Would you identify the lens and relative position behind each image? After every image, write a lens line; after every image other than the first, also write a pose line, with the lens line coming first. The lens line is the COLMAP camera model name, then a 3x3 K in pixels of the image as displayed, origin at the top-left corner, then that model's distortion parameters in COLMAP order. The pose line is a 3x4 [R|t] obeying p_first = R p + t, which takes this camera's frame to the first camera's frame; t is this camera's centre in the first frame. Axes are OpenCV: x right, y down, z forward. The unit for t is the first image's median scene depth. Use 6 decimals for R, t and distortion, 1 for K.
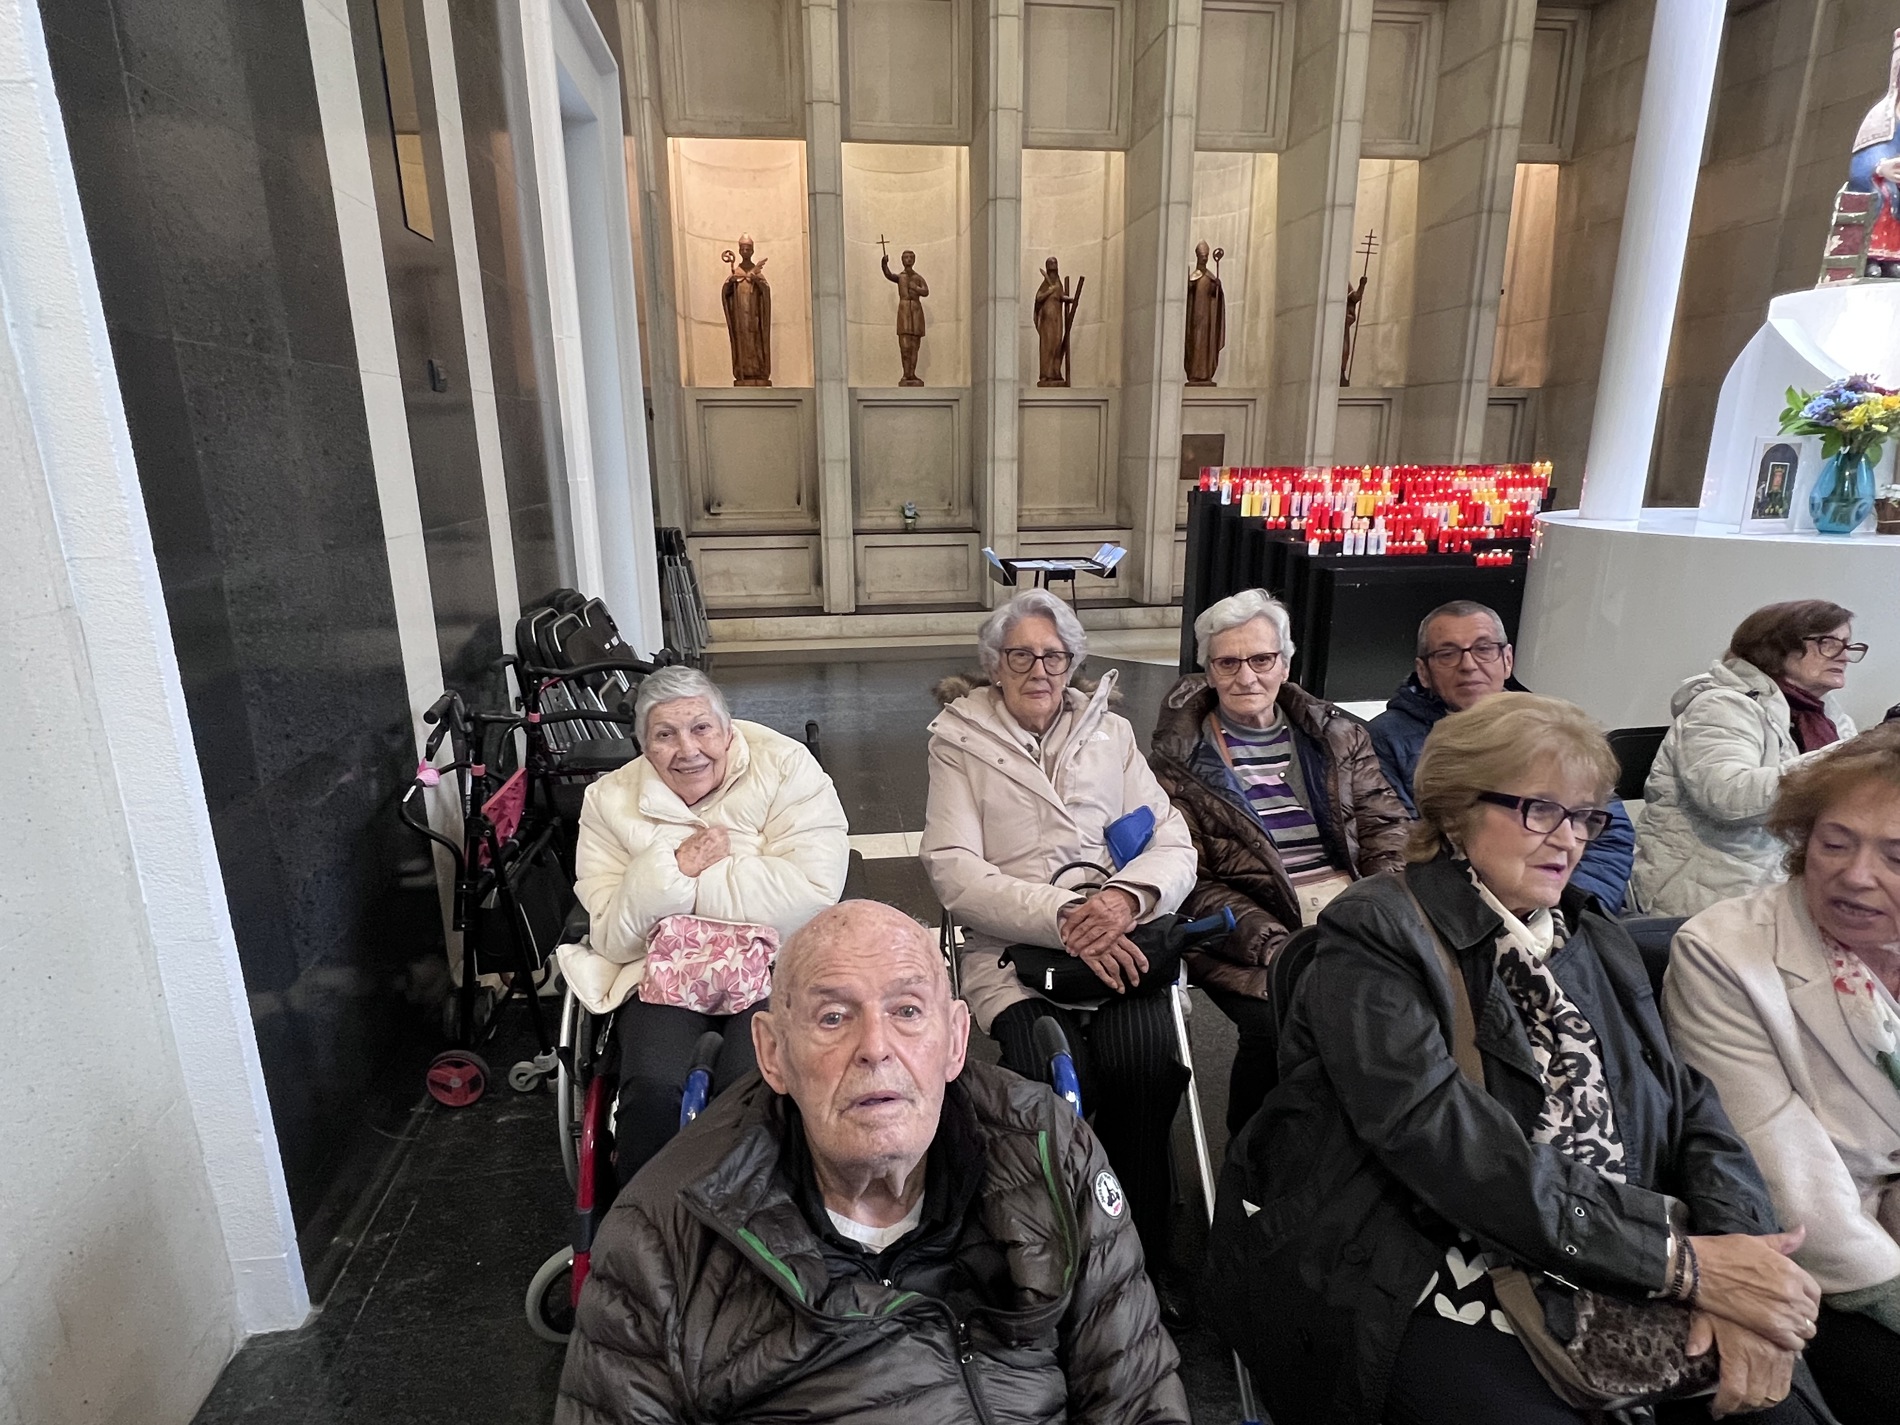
lens RADIAL K [[996.3, 0, 962.2], [0, 996.3, 710.4], [0, 0, 1]] dist [0.002620, 0.000106]
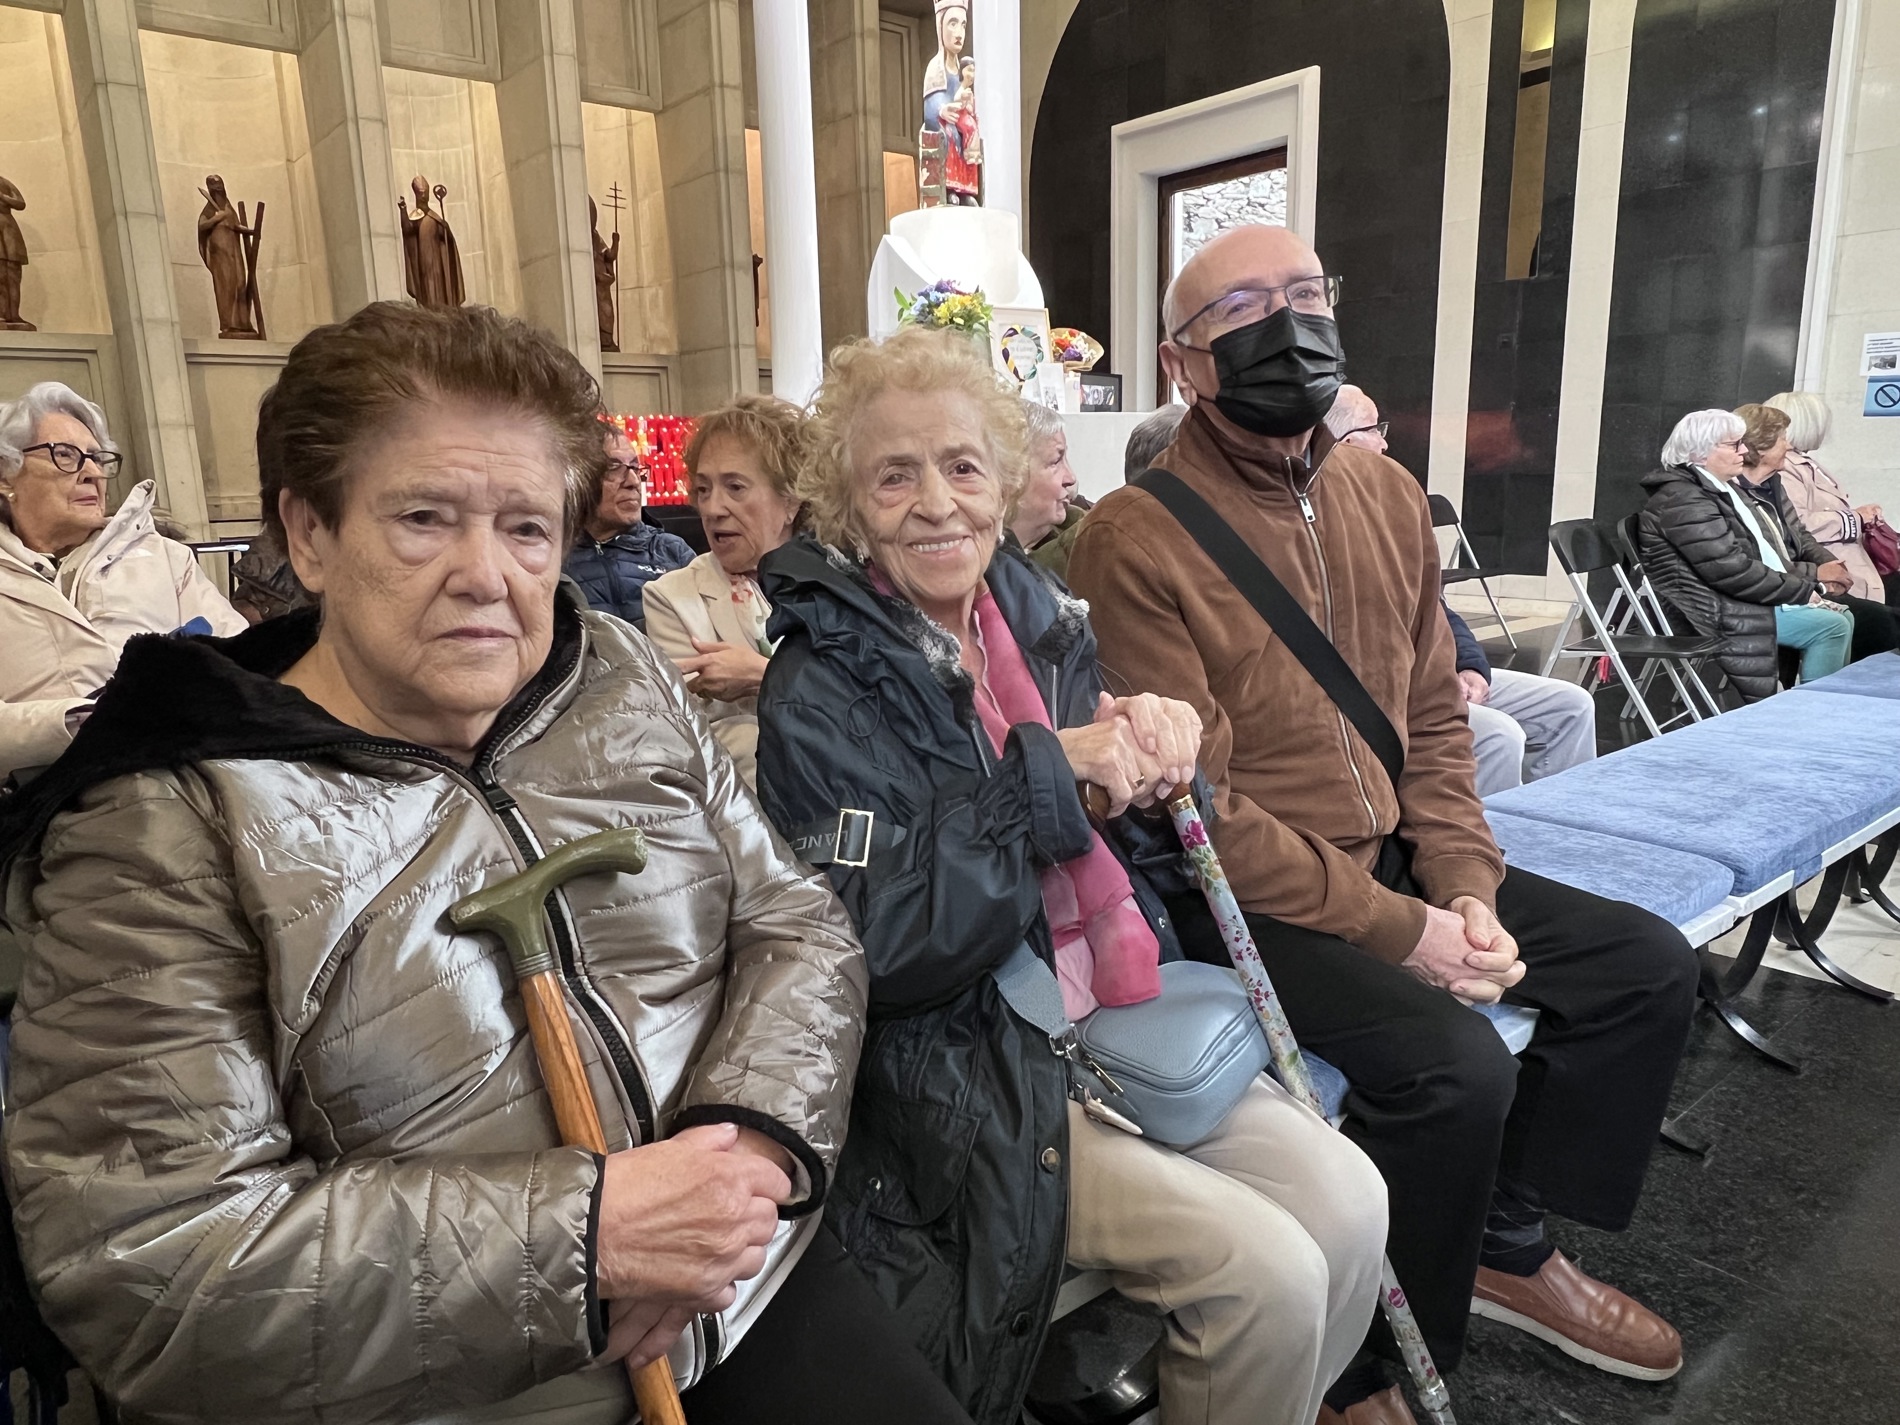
lens RADIAL K [[1215.7, 0, 932.3], [0, 1215.7, 727.6], [0, 0, 1]] dist [-0.006401, 0.003285]
pose [[0.856195, -0.125074, 0.501285, 0.044188], [0.151411, 0.988398, -0.011998, 0.072071], [-0.493969, 0.086173, 0.865199, -0.061932]]
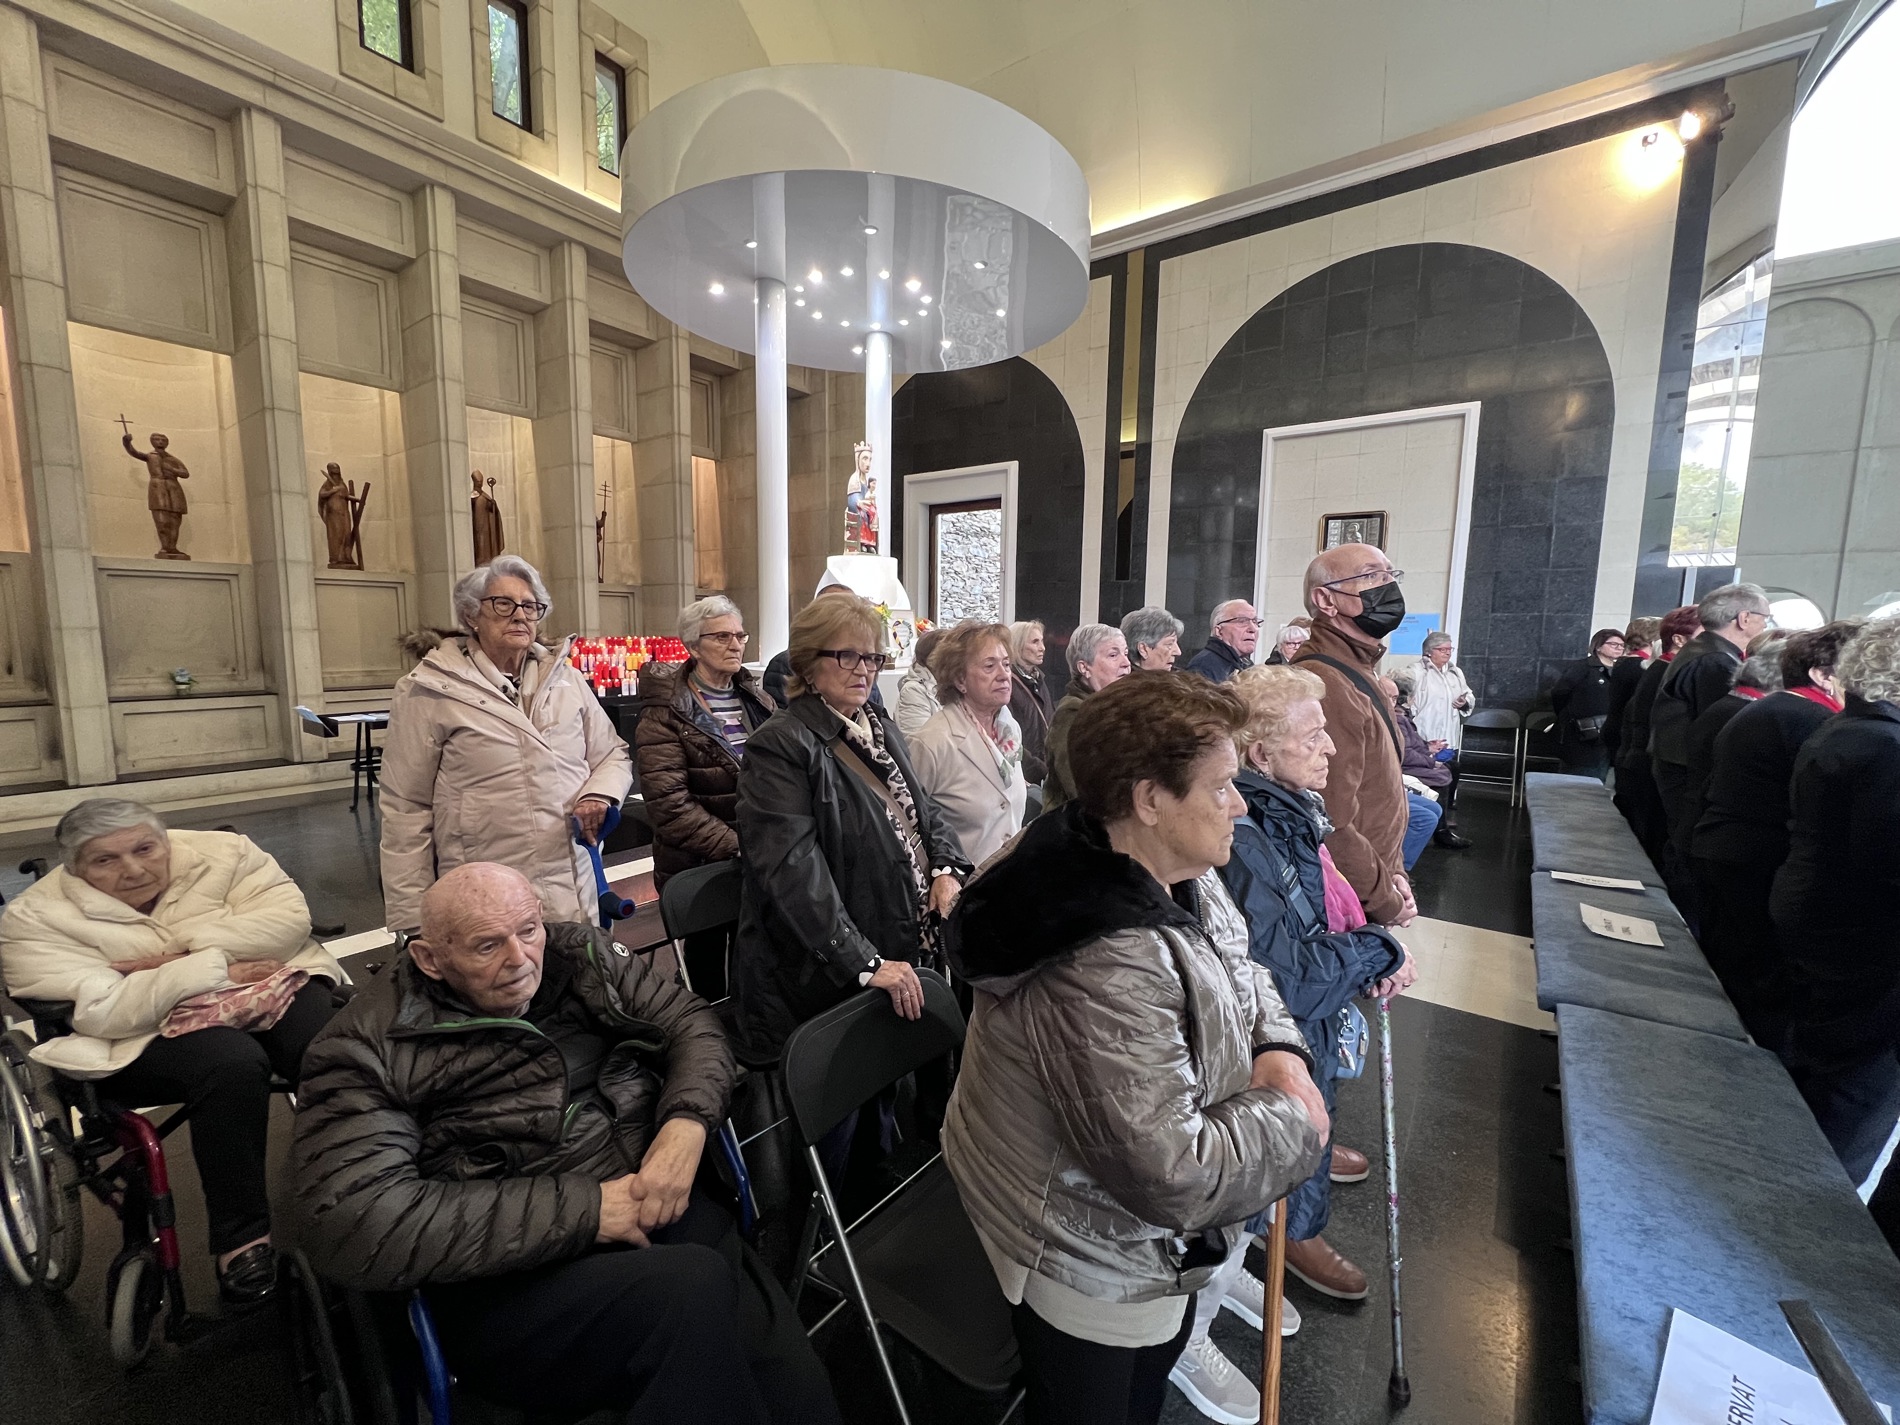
lens RADIAL K [[751.5, 0, 936.1], [0, 751.5, 712.3], [0, 0, 1]] dist [0.000834, -0.000186]
pose [[0.707528, -0.064625, 0.703724, -0.053871], [0.163034, 0.983874, -0.073563, 0.018993], [-0.687622, 0.166779, 0.706655, -0.075028]]
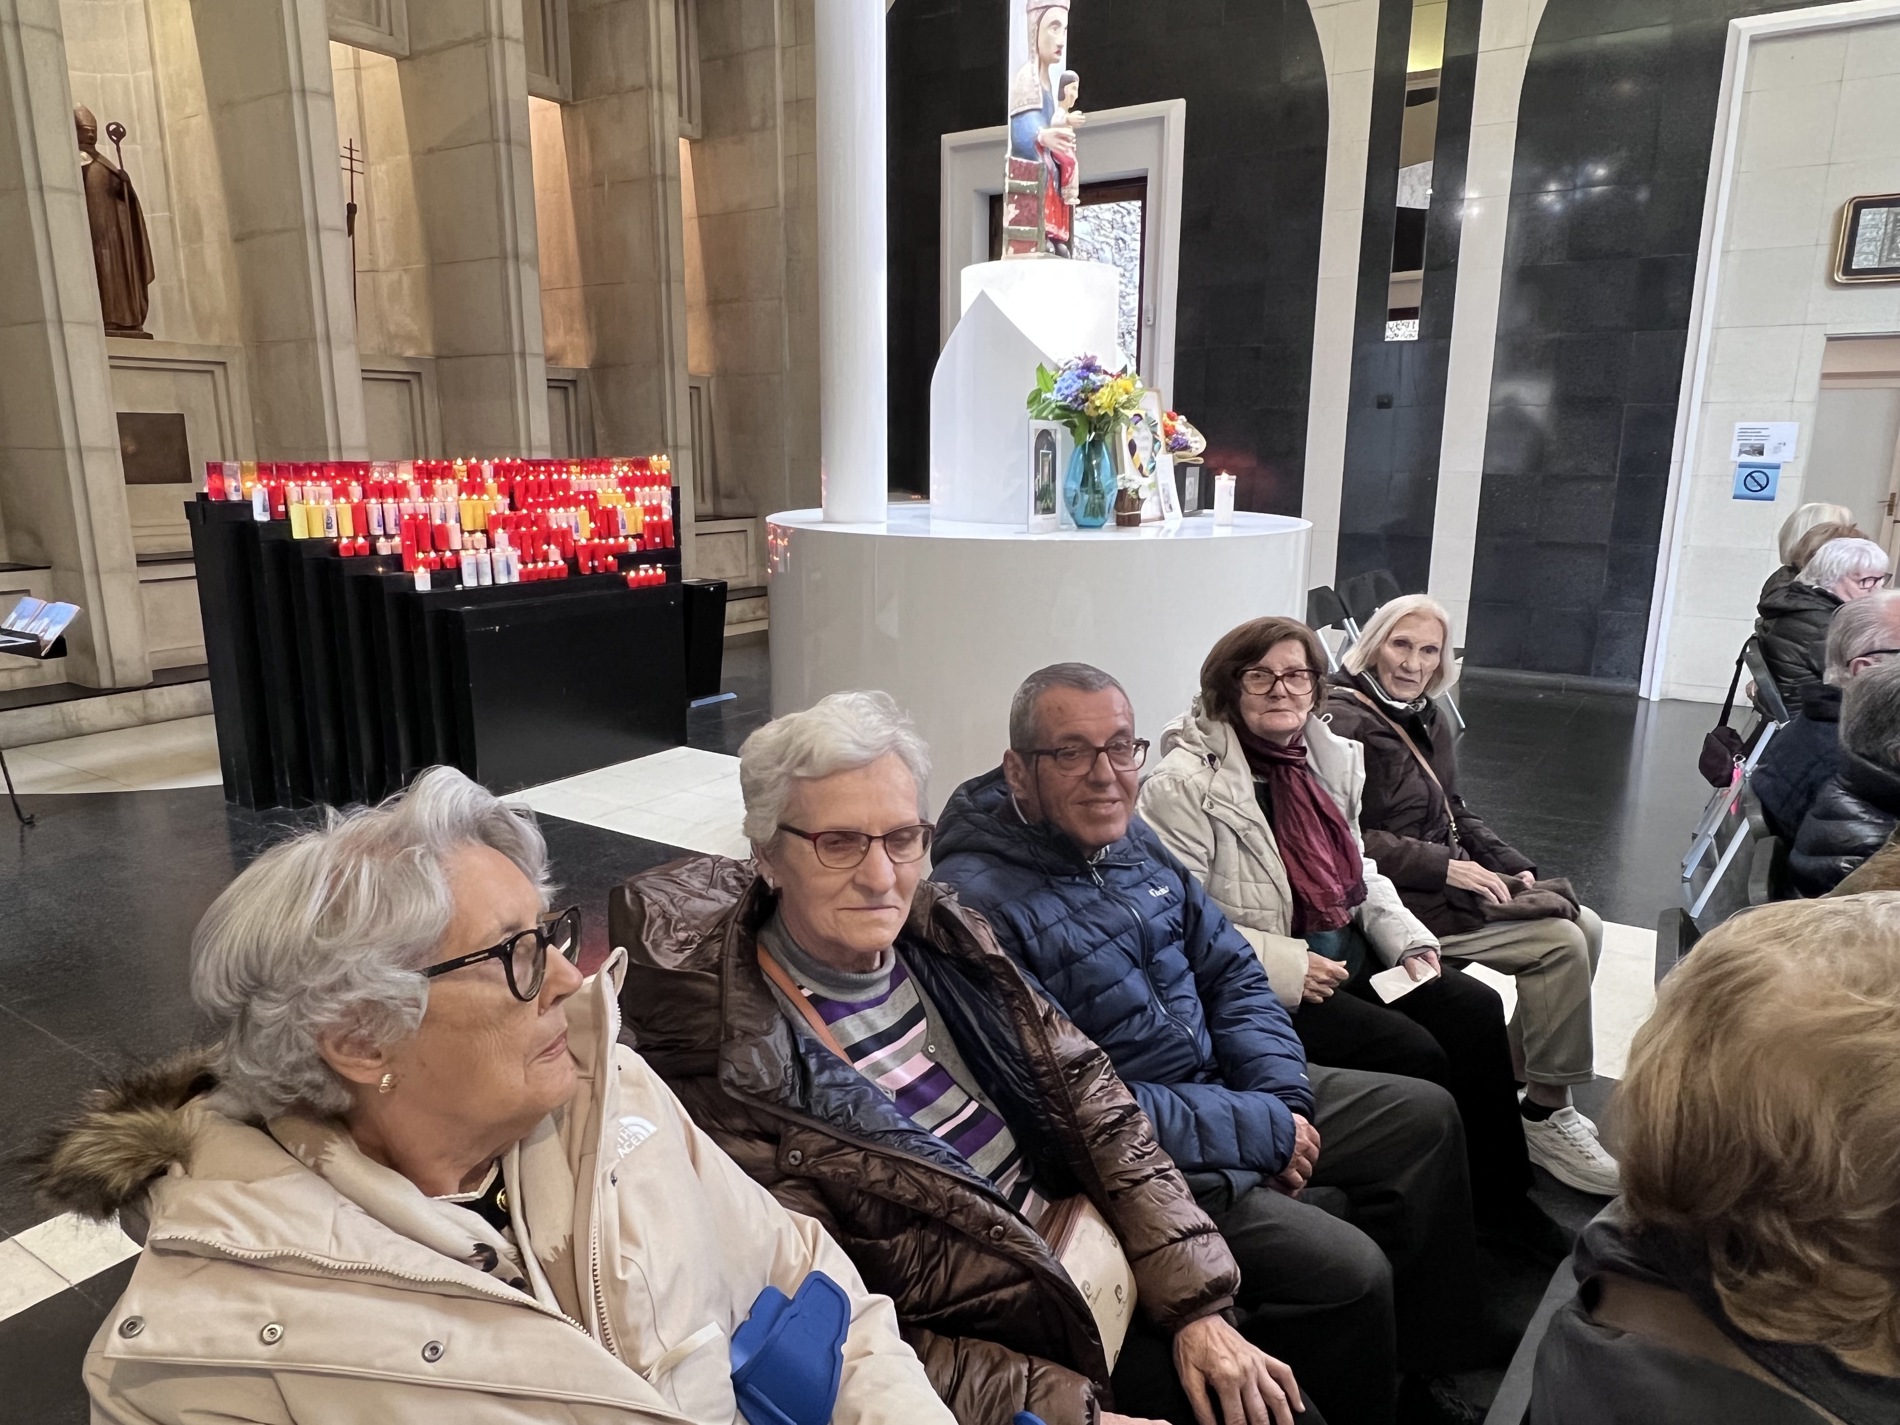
lens RADIAL K [[1215.7, 0, 932.6], [0, 1215.7, 729.6], [0, 0, 1]] dist [-0.006401, 0.003285]
pose [[0.664198, -0.163118, 0.729543, -0.024655], [0.182500, 0.981757, 0.053357, -0.031702], [-0.724938, 0.097702, 0.681850, 0.141814]]
